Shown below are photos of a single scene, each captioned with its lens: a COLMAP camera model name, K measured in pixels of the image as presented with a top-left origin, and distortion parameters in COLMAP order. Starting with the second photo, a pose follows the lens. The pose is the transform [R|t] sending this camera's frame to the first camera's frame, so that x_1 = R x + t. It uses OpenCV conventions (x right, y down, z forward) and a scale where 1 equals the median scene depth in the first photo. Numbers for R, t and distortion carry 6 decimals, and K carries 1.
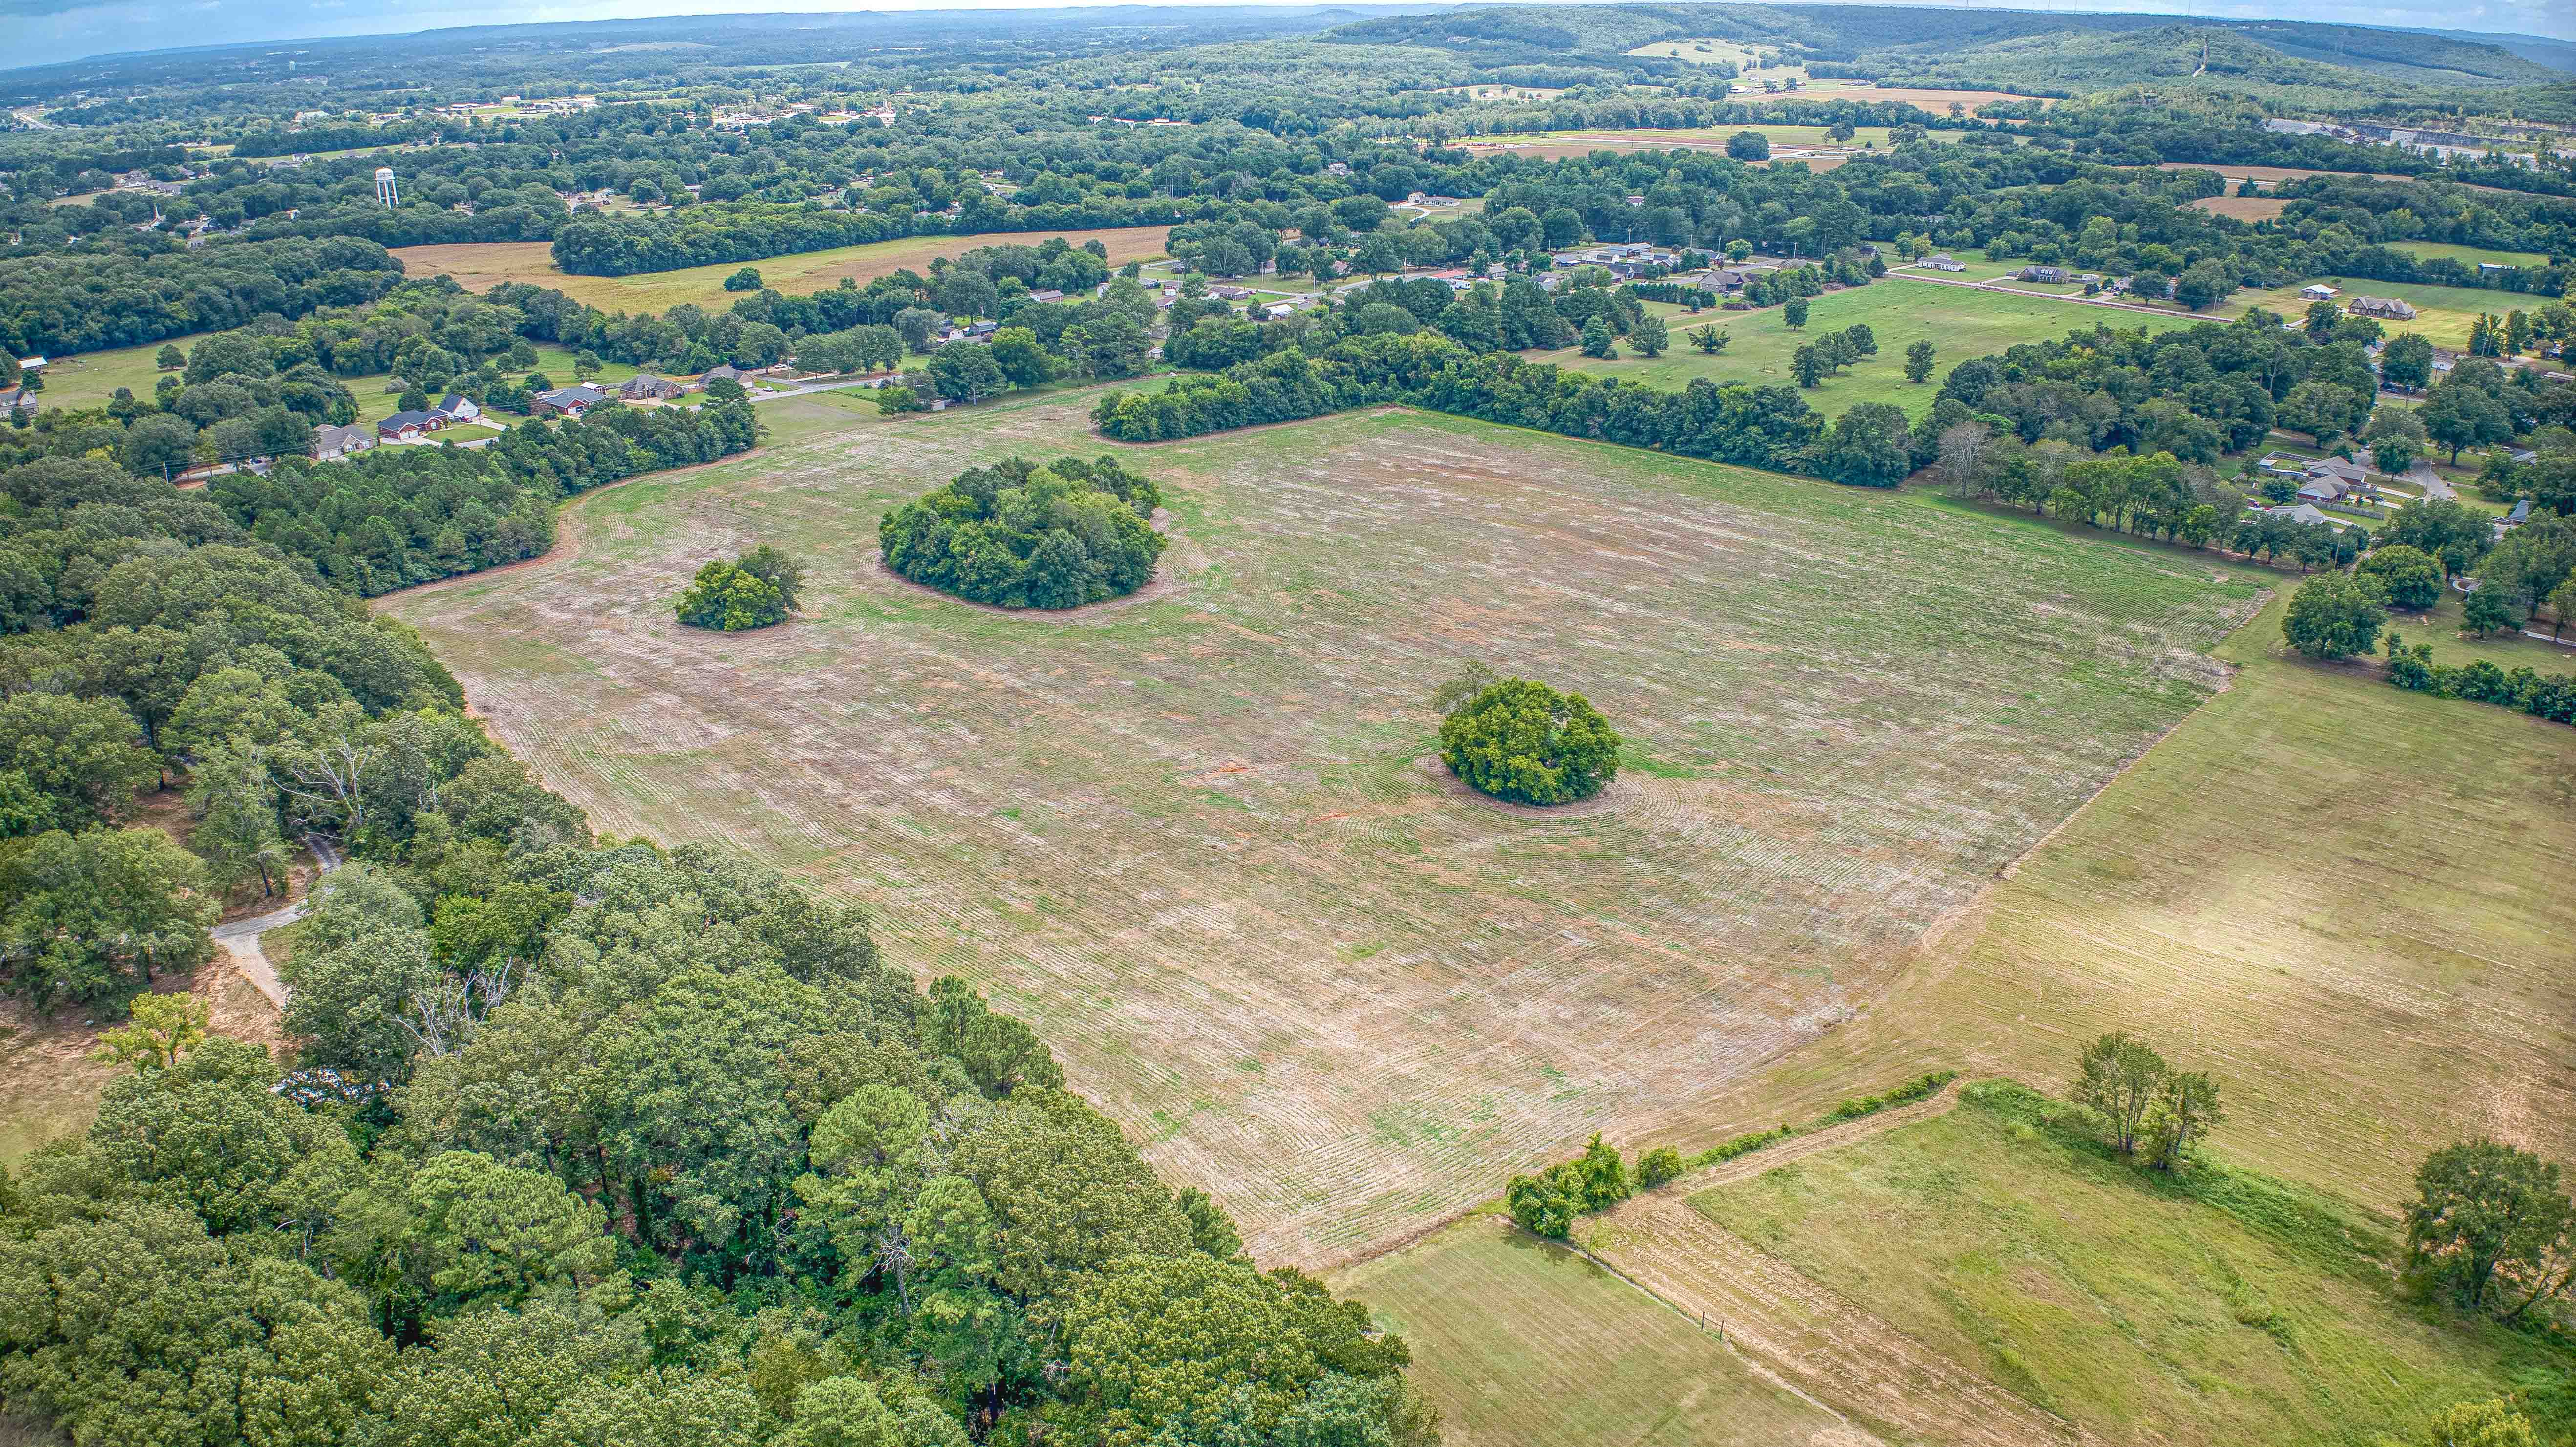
lens RADIAL K [[1809.9, 0, 1300.4], [0, 1809.9, 706.6], [0, 0, 1]] dist [-0.099847, -0.016570]
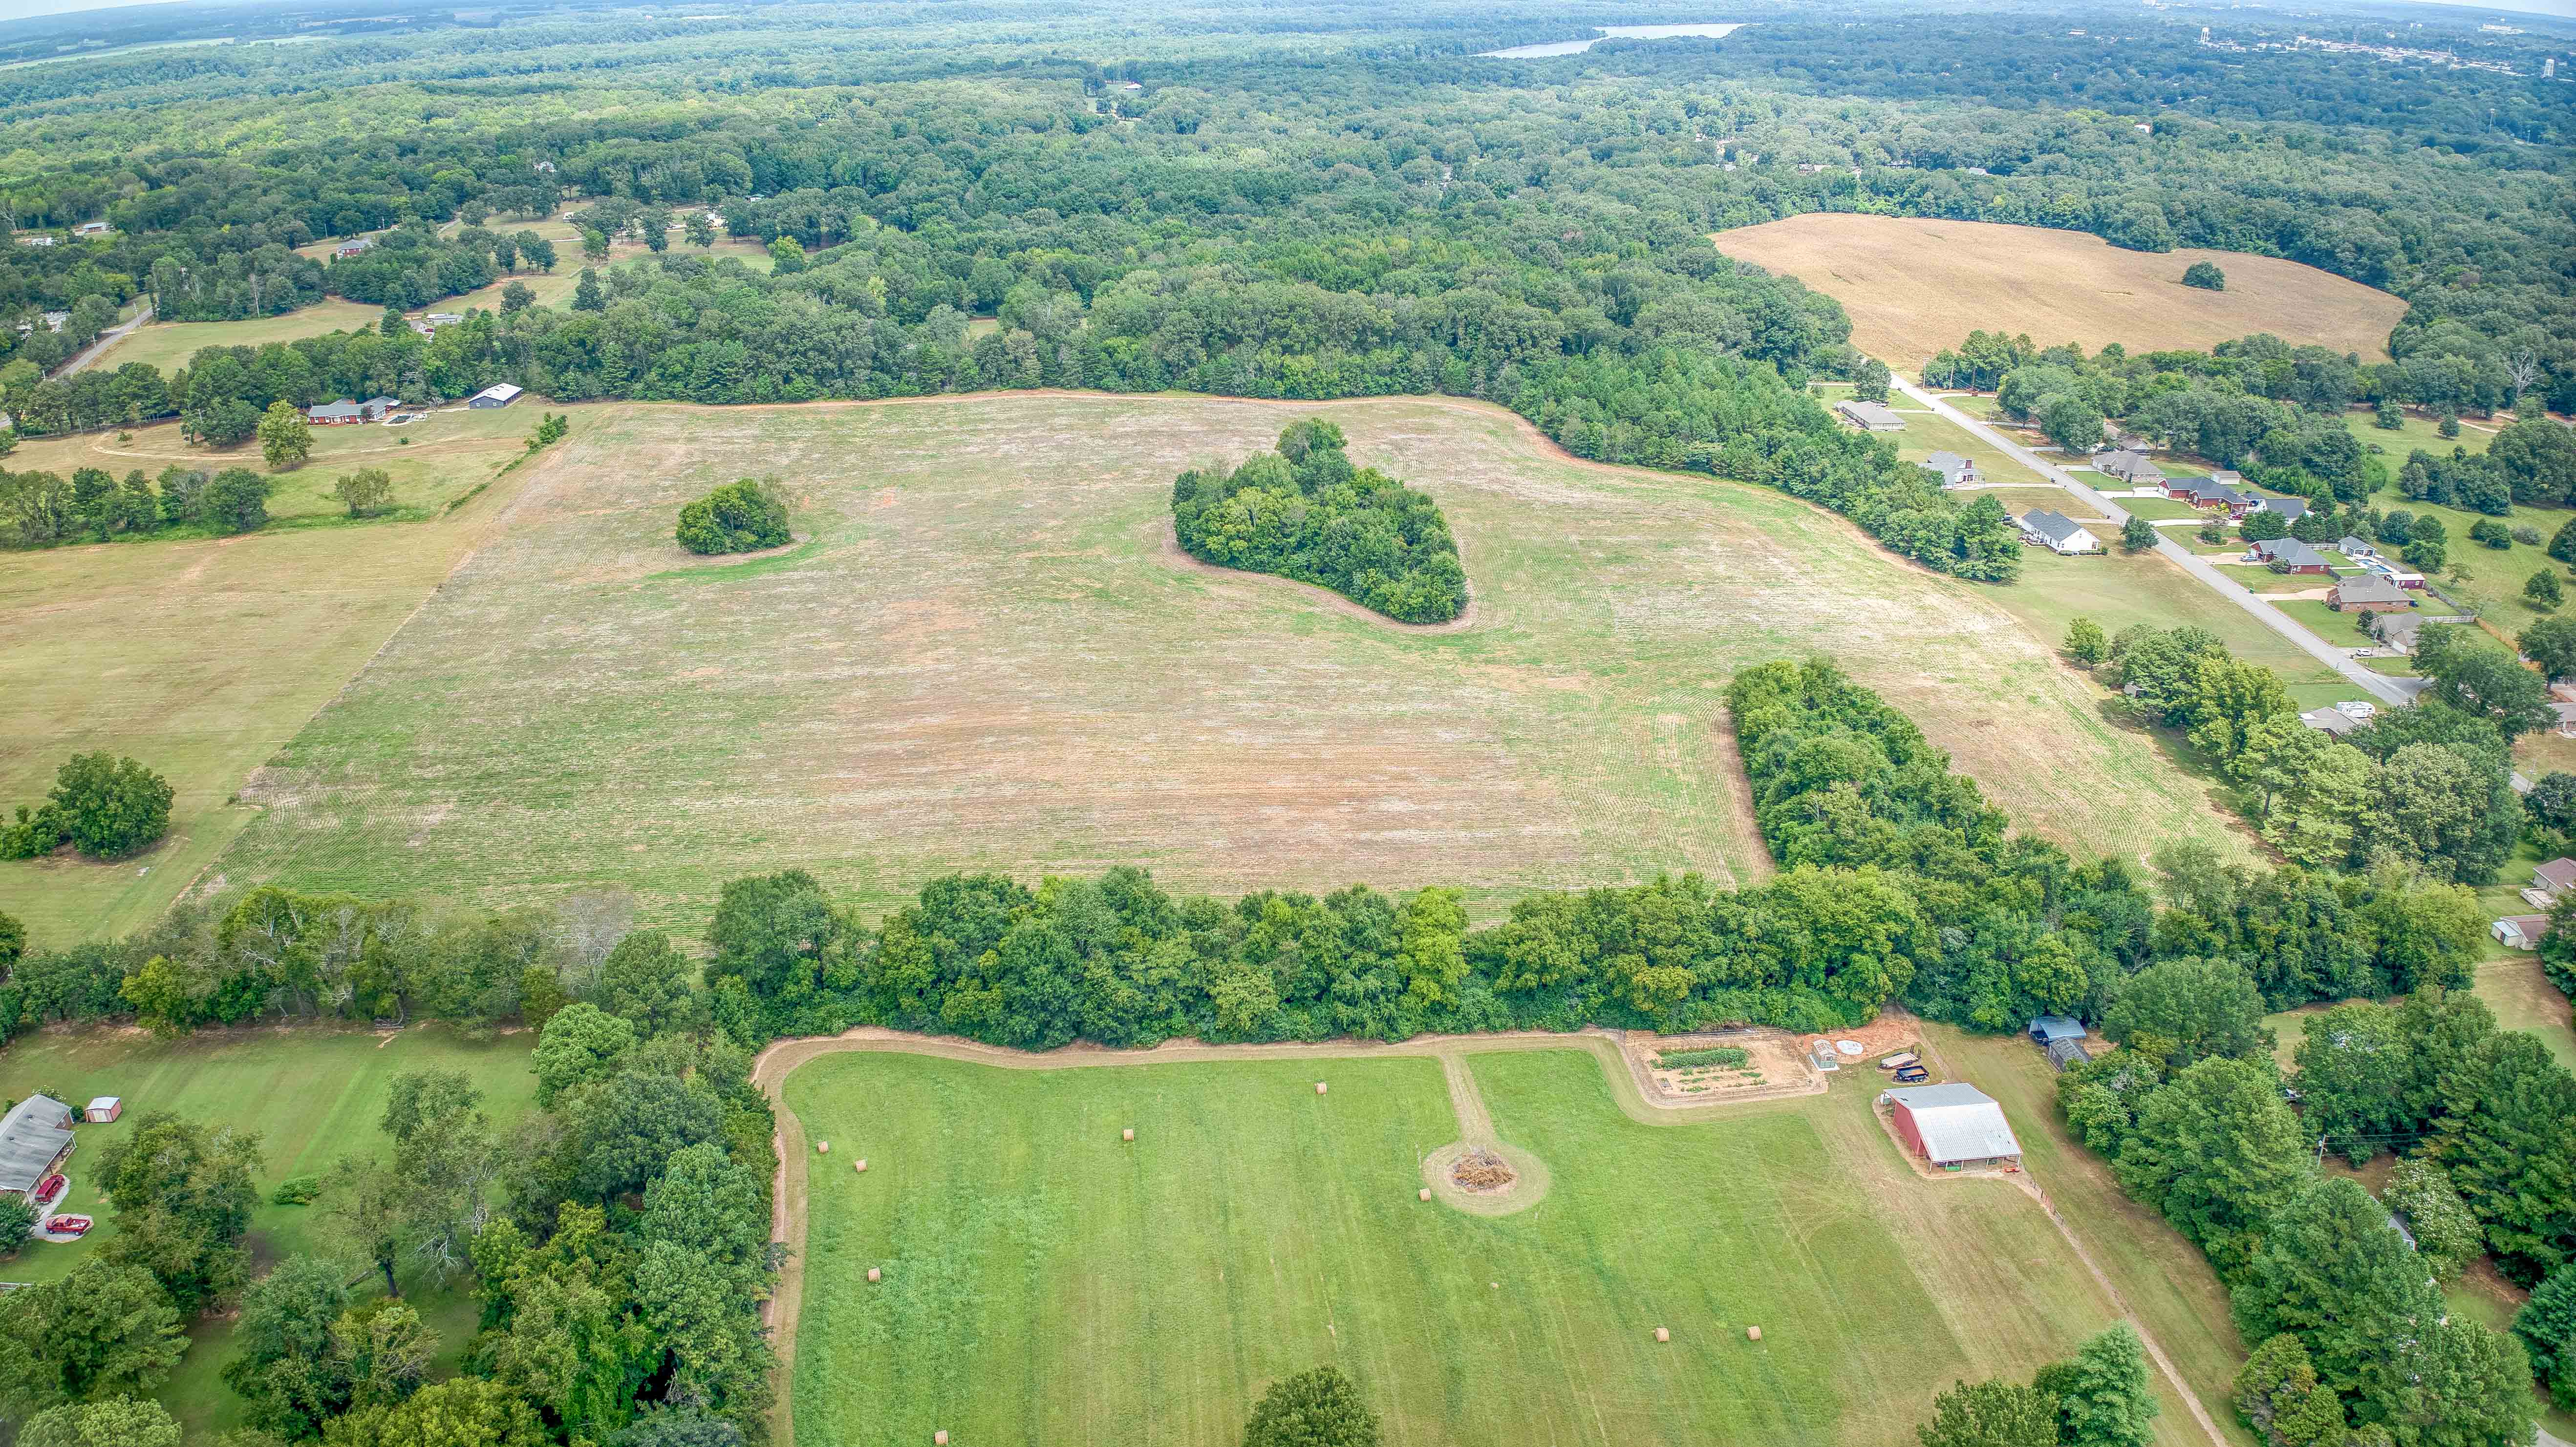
lens RADIAL K [[1809.9, 0, 1293.3], [0, 1809.9, 710.6], [0, 0, 1]] dist [-0.099847, -0.016570]
pose [[-0.674050, 0.295630, -0.676949, 0.594132], [-0.267585, 0.756462, 0.596794, -0.606644], [0.688517, 0.583410, -0.430787, 1.373045]]
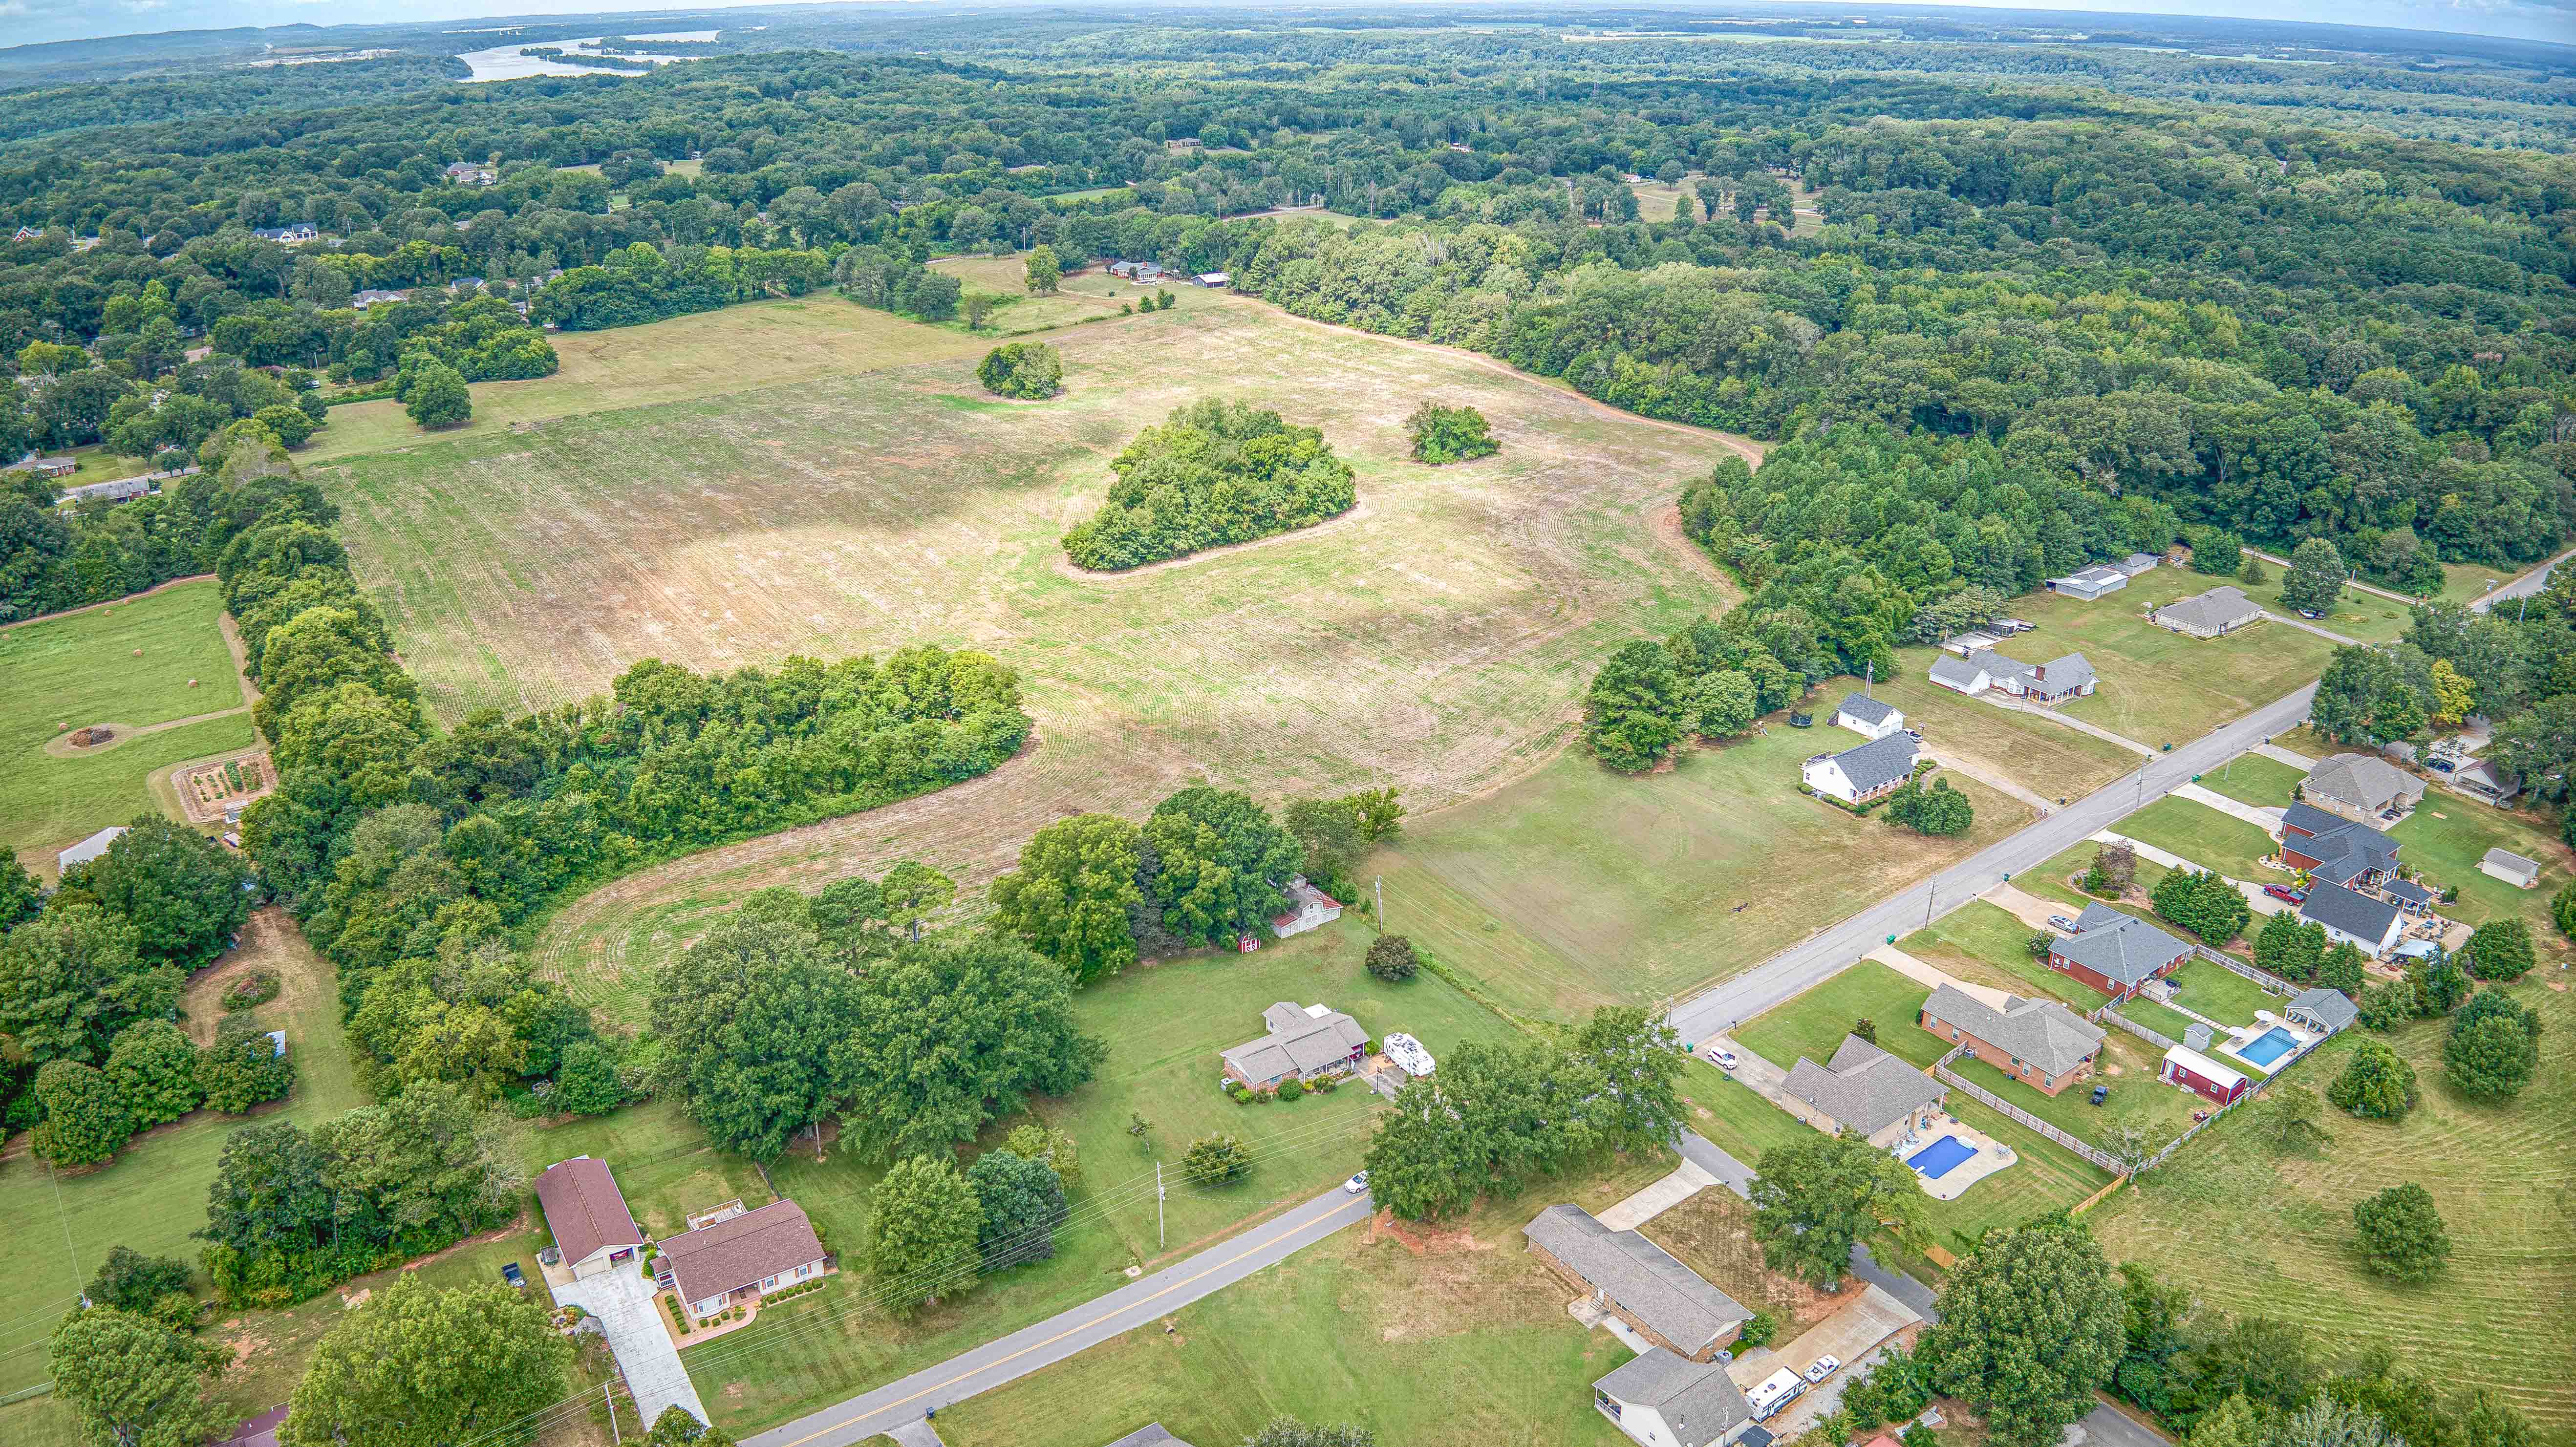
lens RADIAL K [[1809.9, 0, 1297.9], [0, 1809.9, 703.5], [0, 0, 1]] dist [-0.099847, -0.016570]
pose [[-0.977480, -0.070939, 0.198747, -0.378927], [0.085273, 0.728709, 0.679494, -0.662970], [-0.193032, 0.681140, -0.706249, 1.660150]]
